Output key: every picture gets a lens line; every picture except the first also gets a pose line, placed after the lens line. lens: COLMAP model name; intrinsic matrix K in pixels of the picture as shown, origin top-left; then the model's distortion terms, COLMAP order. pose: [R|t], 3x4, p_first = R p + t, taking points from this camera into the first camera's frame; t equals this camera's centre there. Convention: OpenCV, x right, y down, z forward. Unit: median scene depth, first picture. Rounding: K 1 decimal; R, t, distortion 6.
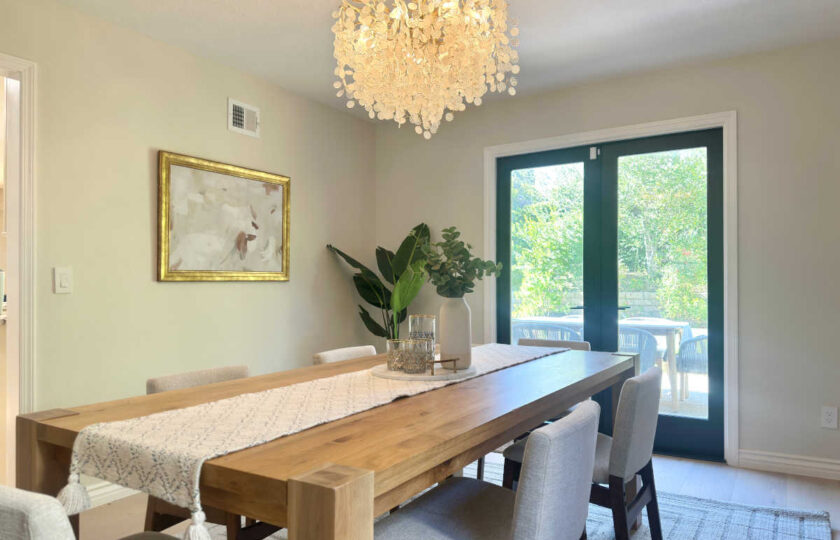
lens RADIAL K [[609.7, 0, 416.8], [0, 609.7, 249.1], [0, 0, 1]] dist [0.157325, -0.226155]
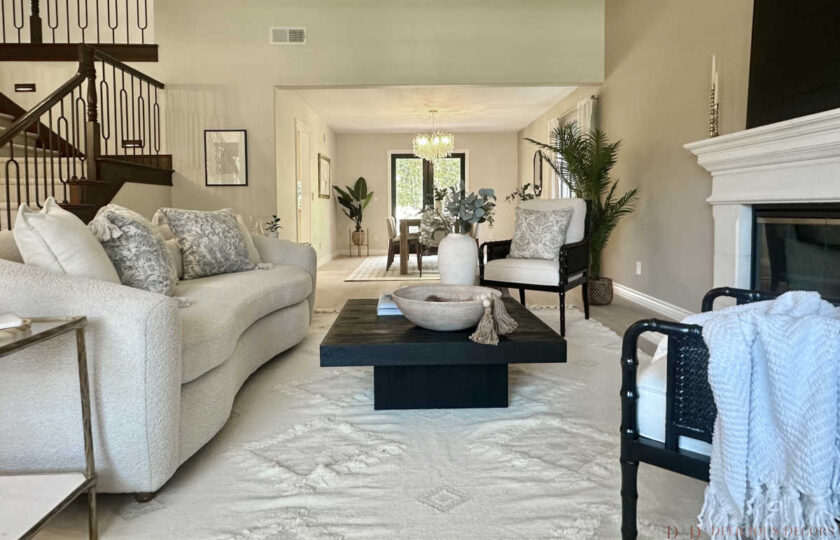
lens RADIAL K [[609.7, 0, 416.8], [0, 609.7, 249.1], [0, 0, 1]] dist [0.157325, -0.226155]
pose [[0.840639, -0.025377, 0.541001, -1.346343], [-0.029586, 0.995258, 0.092658, 0.015833], [-0.540787, -0.093898, 0.835902, -1.461880]]
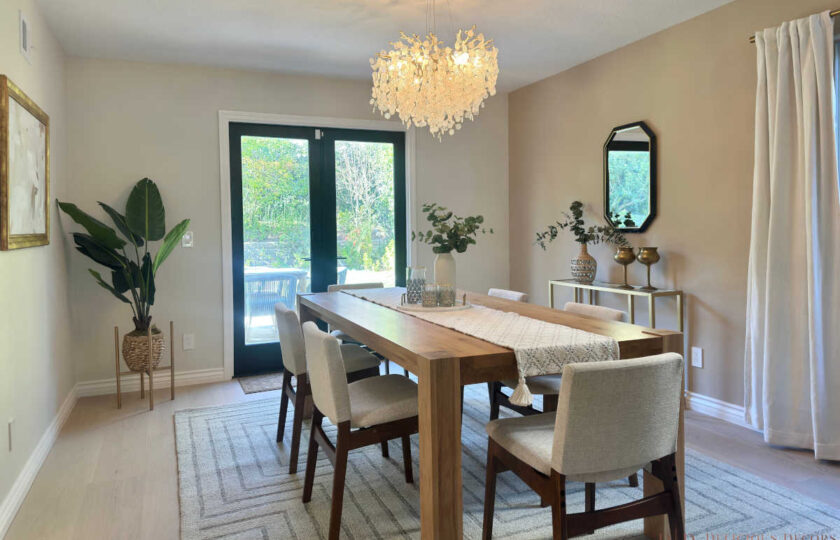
lens RADIAL K [[609.7, 0, 416.8], [0, 609.7, 249.1], [0, 0, 1]] dist [0.157325, -0.226155]
pose [[0.568088, -0.028365, 0.822479, -0.616652], [-0.036743, 0.997535, 0.059780, -0.006988], [-0.822147, -0.064181, 0.565646, 0.128740]]
